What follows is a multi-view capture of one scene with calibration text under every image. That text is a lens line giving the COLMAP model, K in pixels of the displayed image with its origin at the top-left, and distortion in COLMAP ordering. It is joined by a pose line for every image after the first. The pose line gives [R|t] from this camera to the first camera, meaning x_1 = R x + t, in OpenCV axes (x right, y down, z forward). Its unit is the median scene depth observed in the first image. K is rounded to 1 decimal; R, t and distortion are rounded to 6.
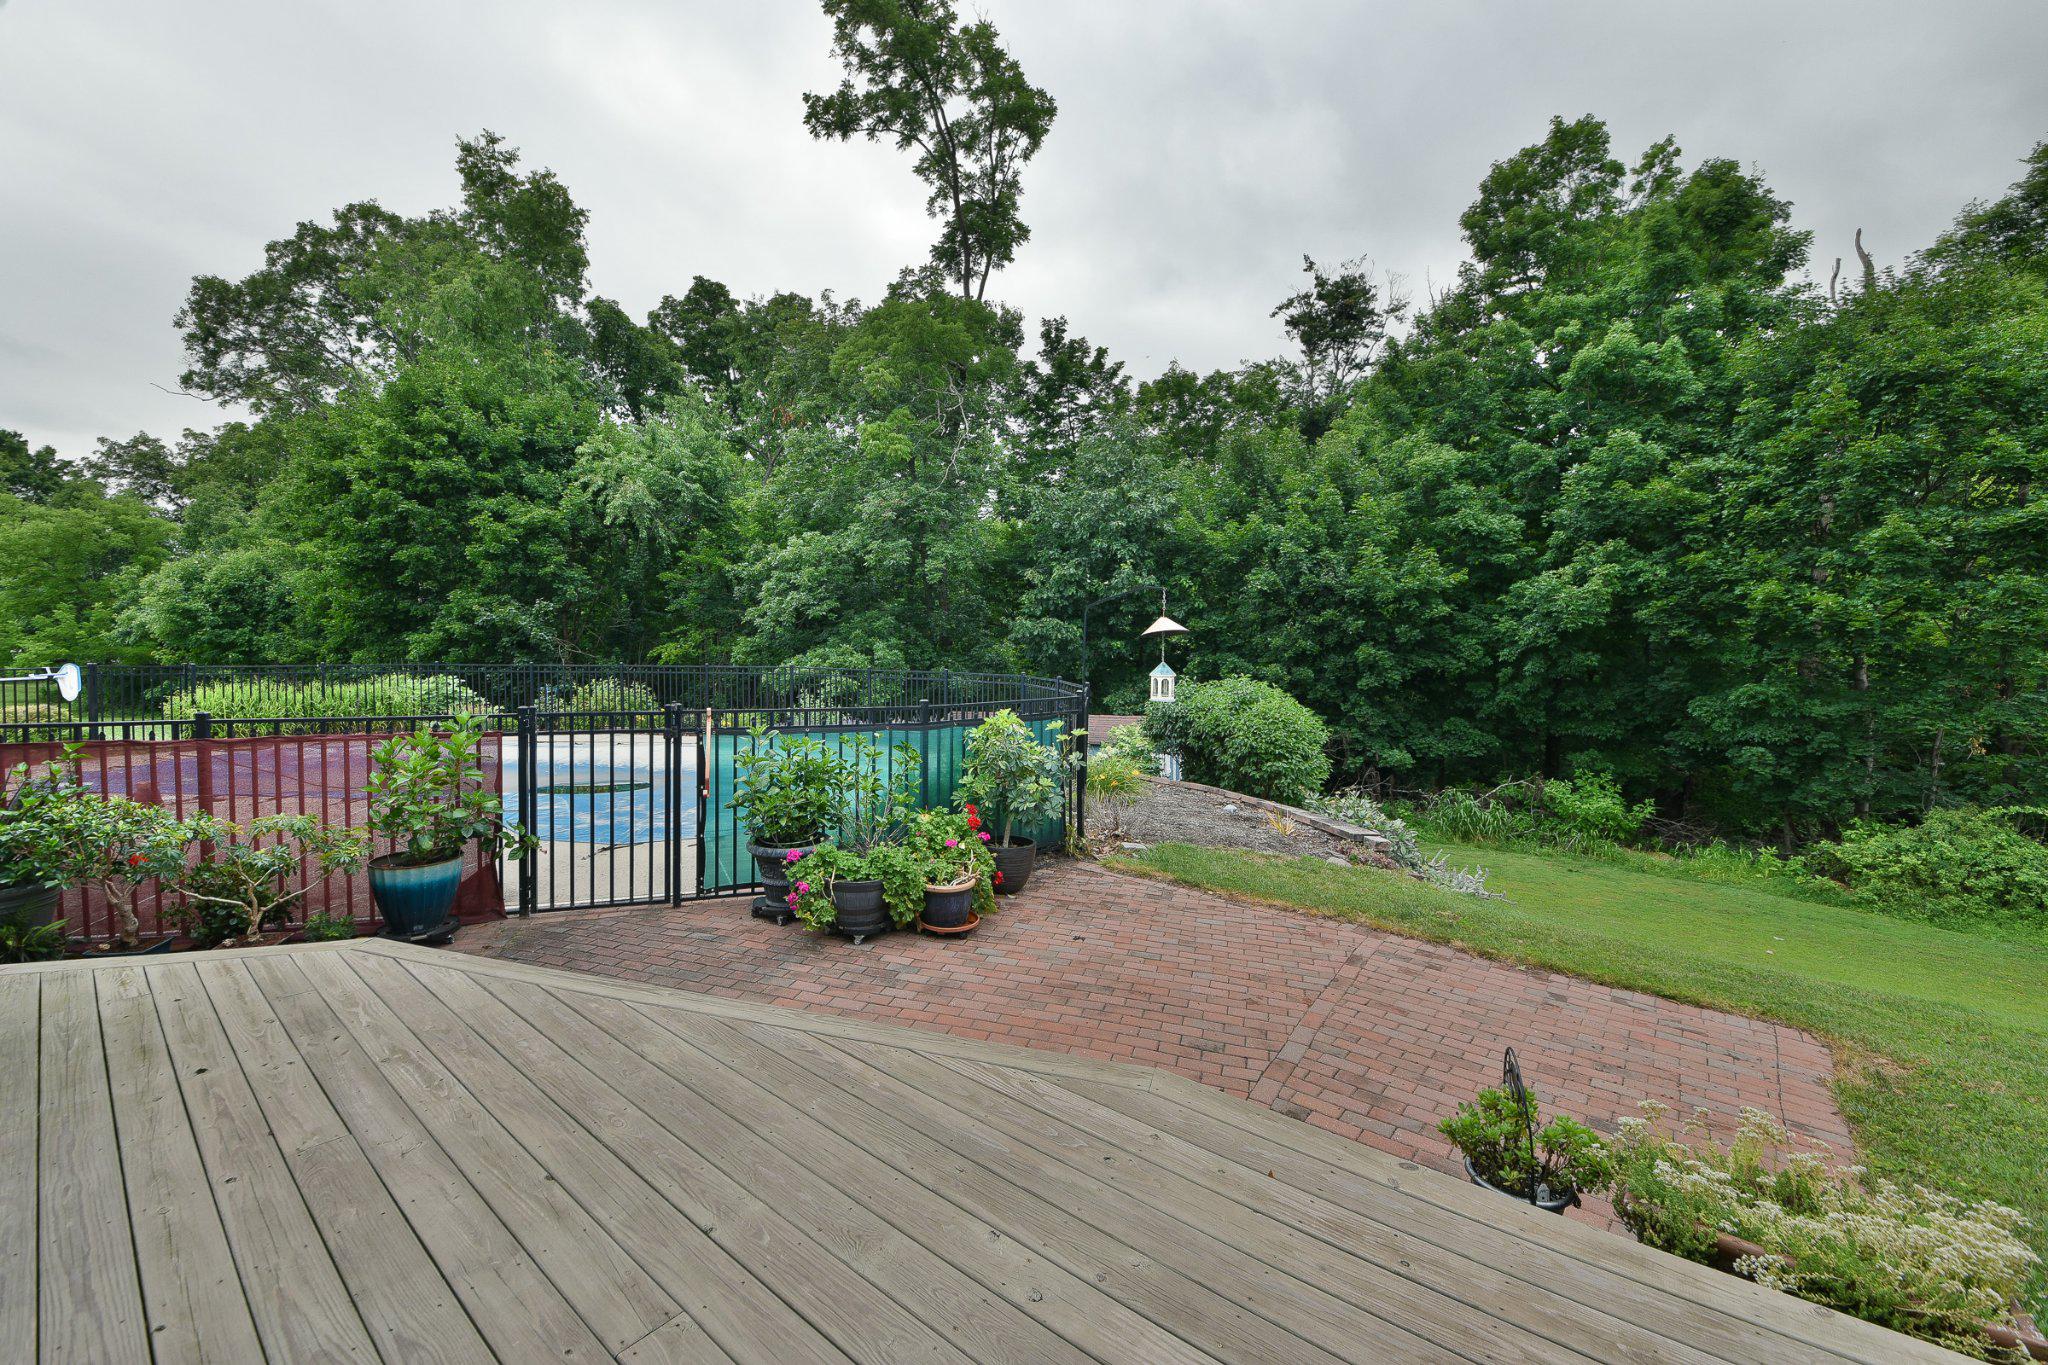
lens RADIAL K [[805.3, 0, 976.1], [0, 805.3, 658.7], [0, 0, 1]] dist [-0.000711, -0.002920]
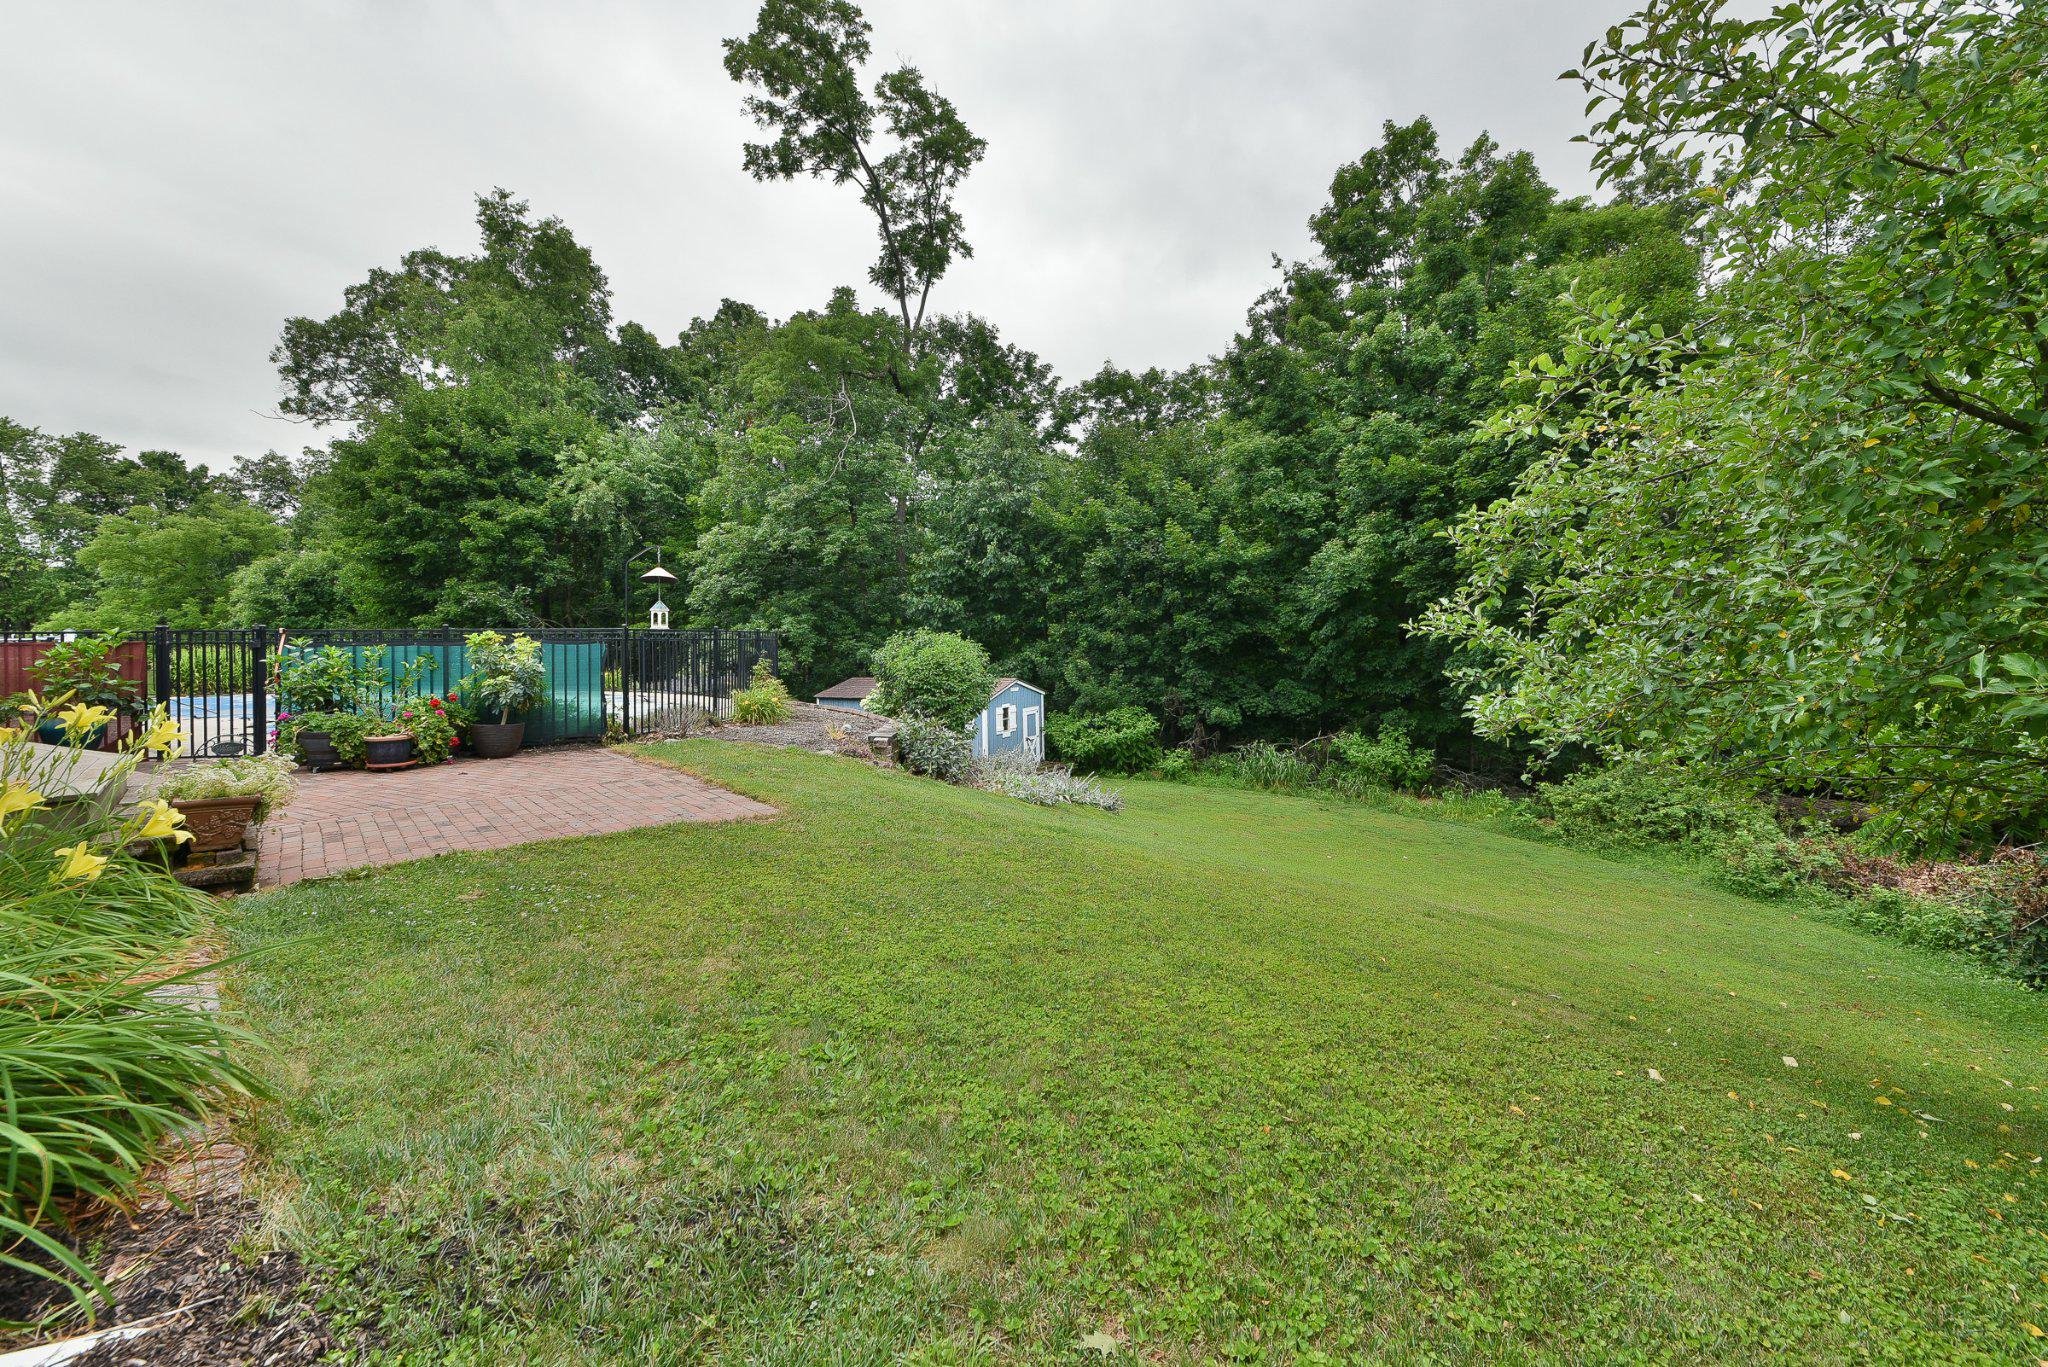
lens RADIAL K [[761.7, 0, 950.8], [0, 761.7, 632.3], [0, 0, 1]] dist [0.014101, -0.001044]
pose [[0.995802, -0.007911, -0.091196, 0.169193], [0.006399, 0.999837, -0.016860, 0.016816], [0.091315, 0.016205, 0.995690, -0.051997]]
